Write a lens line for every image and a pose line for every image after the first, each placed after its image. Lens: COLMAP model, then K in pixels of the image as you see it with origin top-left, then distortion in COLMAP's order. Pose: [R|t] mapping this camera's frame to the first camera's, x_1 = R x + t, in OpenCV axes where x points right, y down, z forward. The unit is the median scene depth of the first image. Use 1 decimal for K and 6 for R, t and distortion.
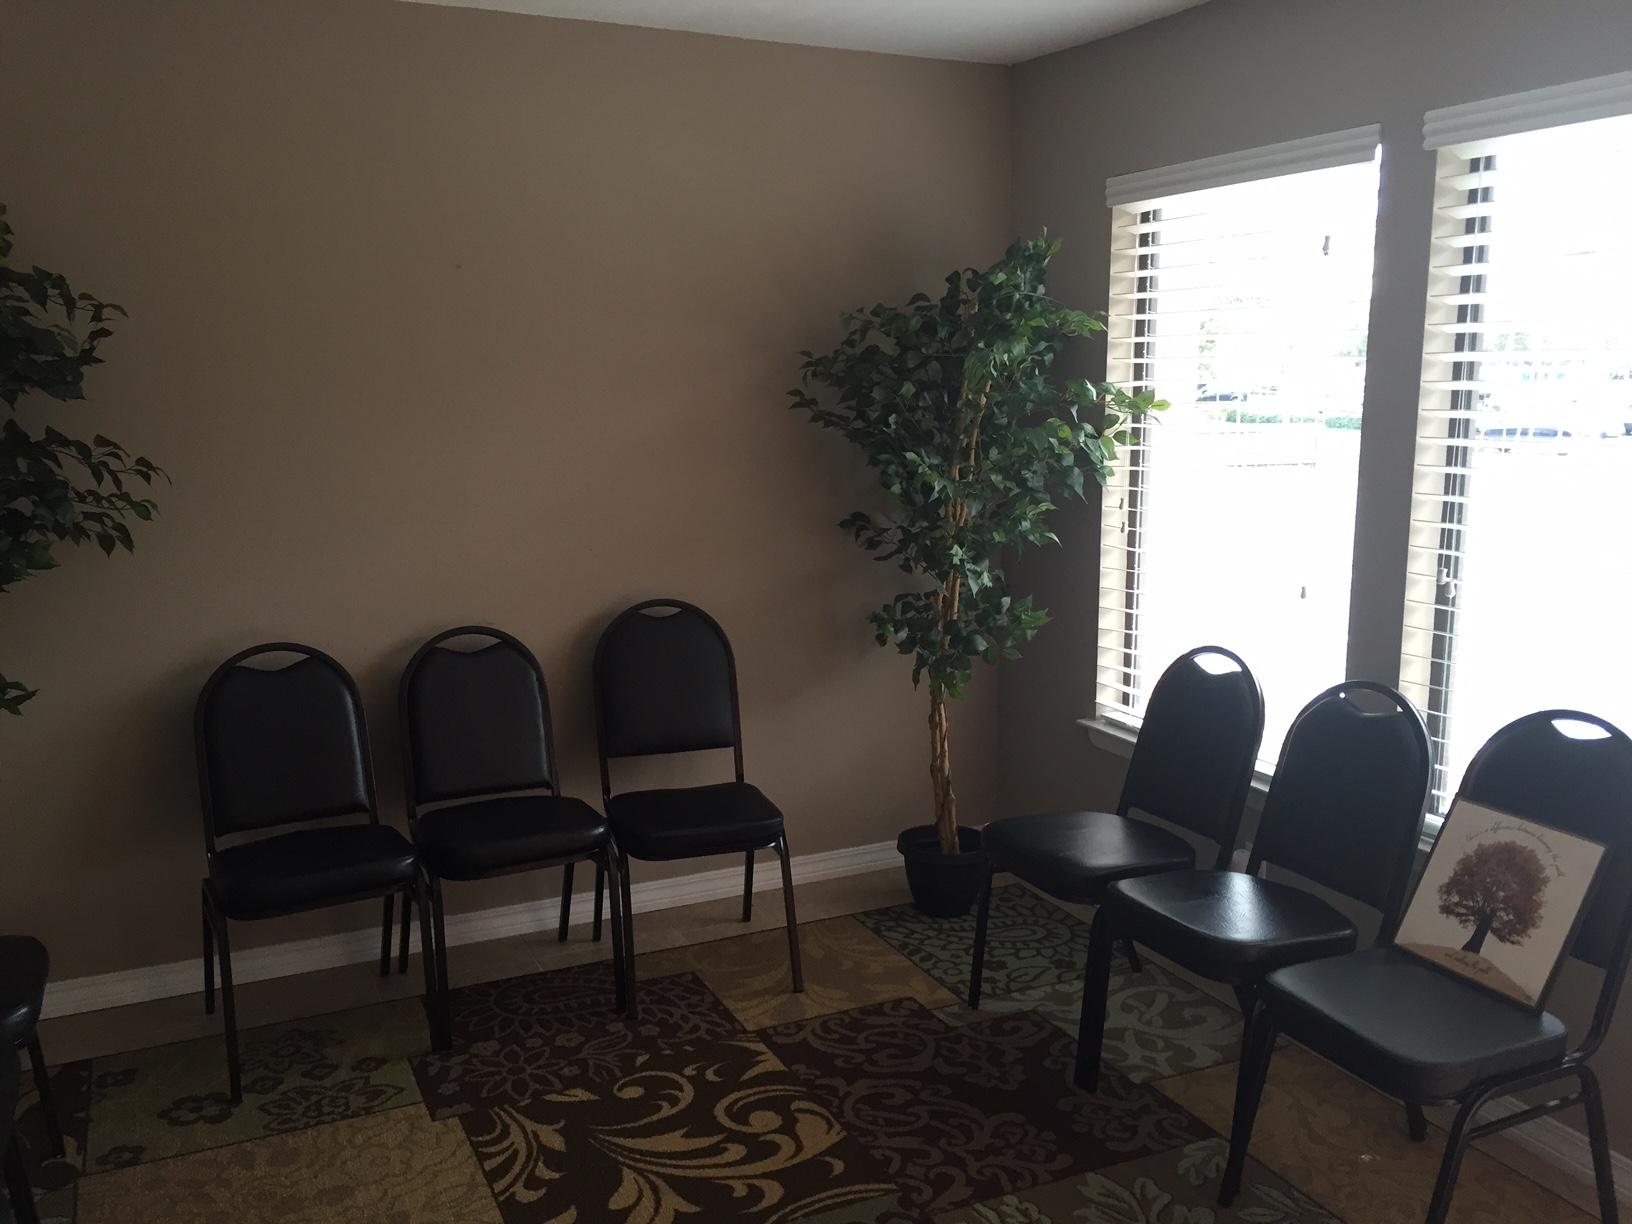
lens RADIAL K [[1388.4, 0, 819.4], [0, 1388.4, 604.8], [0, 0, 1]] dist [0.102613, -0.147248]
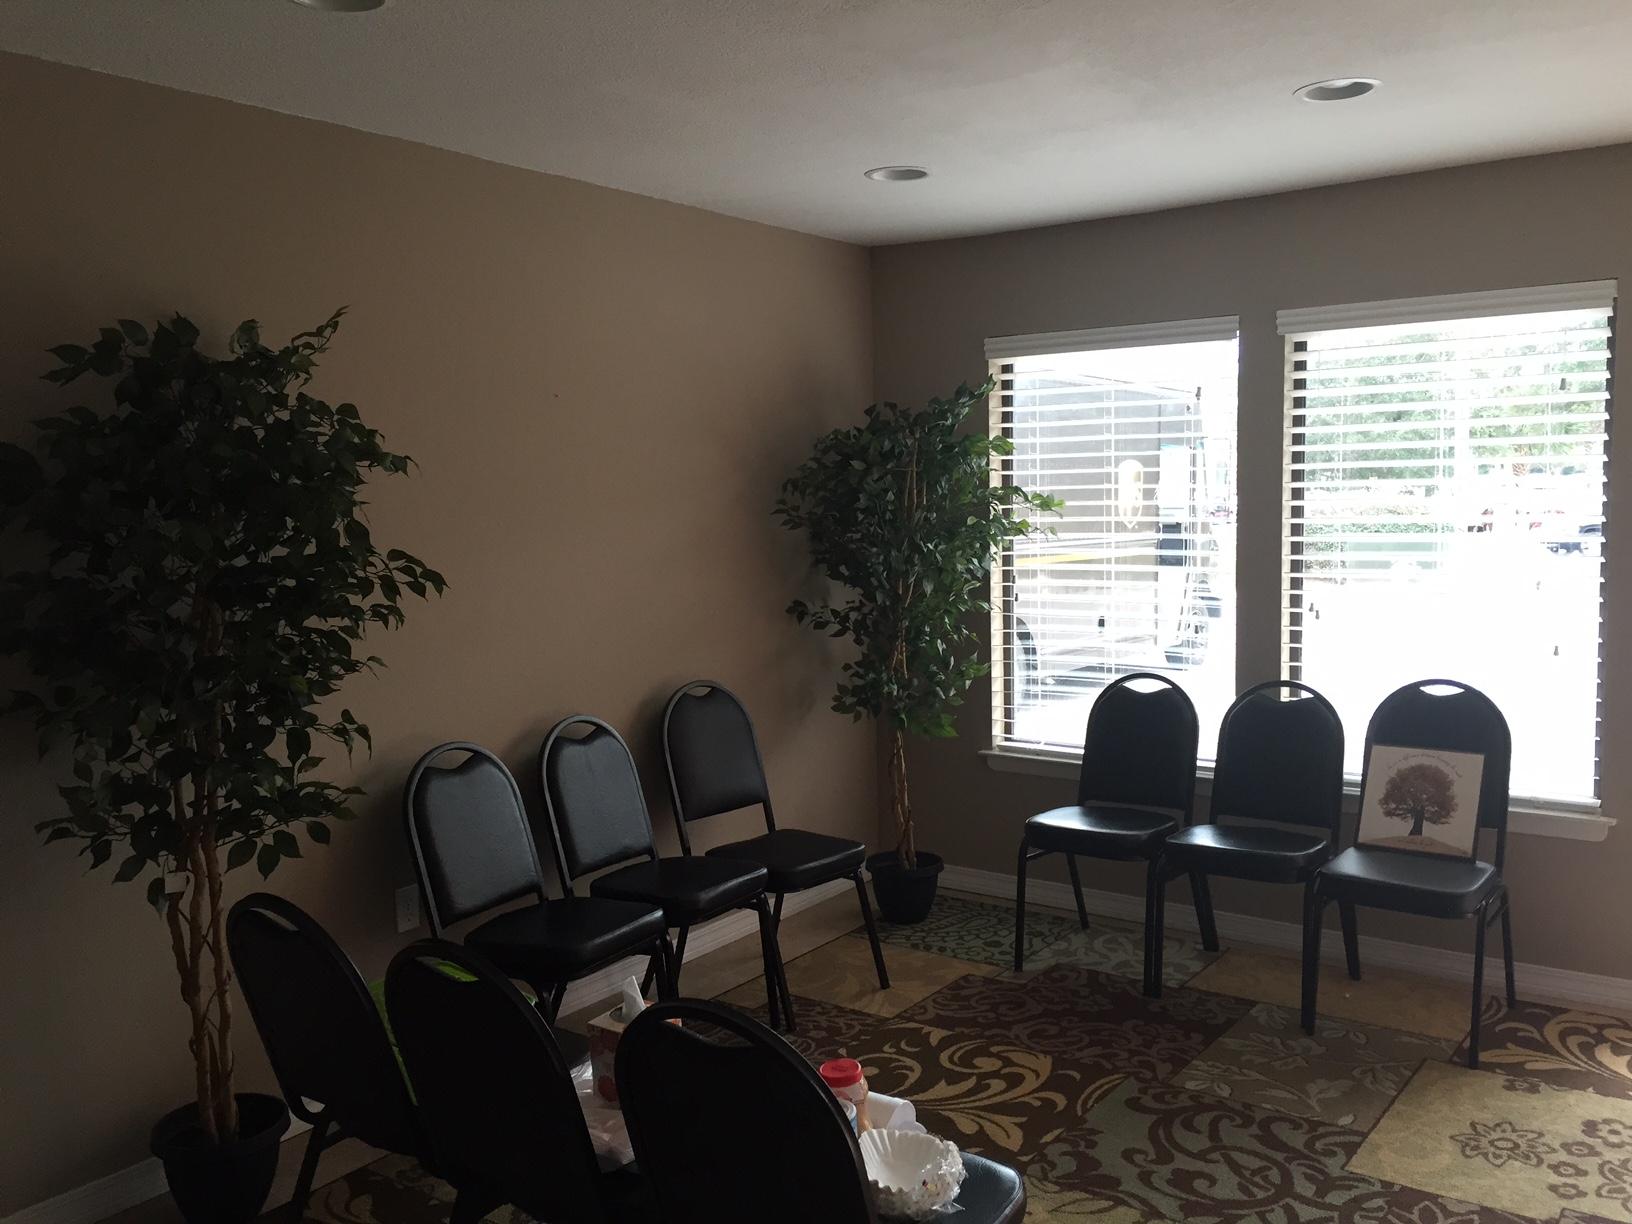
lens RADIAL K [[1388.4, 0, 819.4], [0, 1388.4, 604.8], [0, 0, 1]] dist [0.102613, -0.147248]
pose [[0.874938, -0.055874, 0.481001, -0.738070], [0.096749, 0.993463, -0.060583, 0.016600], [-0.474472, 0.099543, 0.874624, -0.078338]]
